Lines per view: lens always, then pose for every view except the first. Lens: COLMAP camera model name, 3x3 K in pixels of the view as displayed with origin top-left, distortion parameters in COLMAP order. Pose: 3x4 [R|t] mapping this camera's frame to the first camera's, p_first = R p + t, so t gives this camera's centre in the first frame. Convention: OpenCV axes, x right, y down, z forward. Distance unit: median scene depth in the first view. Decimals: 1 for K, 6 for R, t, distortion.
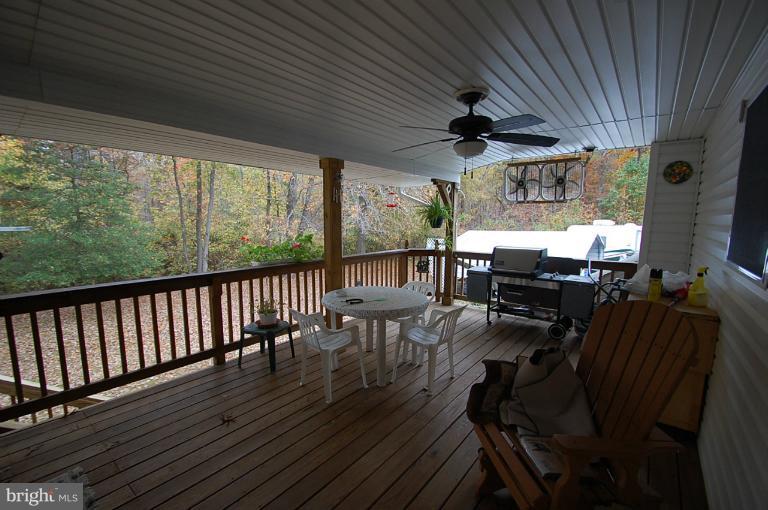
lens RADIAL K [[337.2, 0, 383.6], [0, 337.2, 263.5], [0, 0, 1]] dist [0.016922, -0.018194]
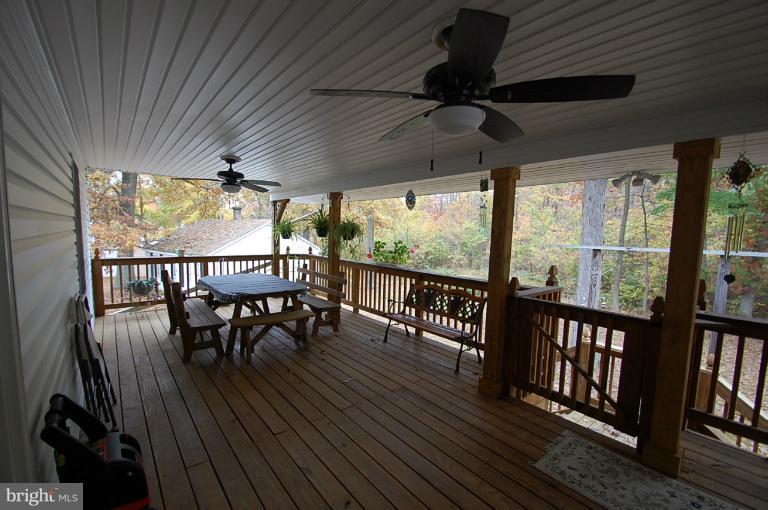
lens RADIAL K [[337.2, 0, 383.6], [0, 337.2, 263.5], [0, 0, 1]] dist [0.016922, -0.018194]
pose [[-0.209884, 0.091249, -0.973459, 0.958765], [-0.150716, 0.980716, 0.124425, -0.164716], [0.966040, 0.172831, -0.192084, 1.132831]]
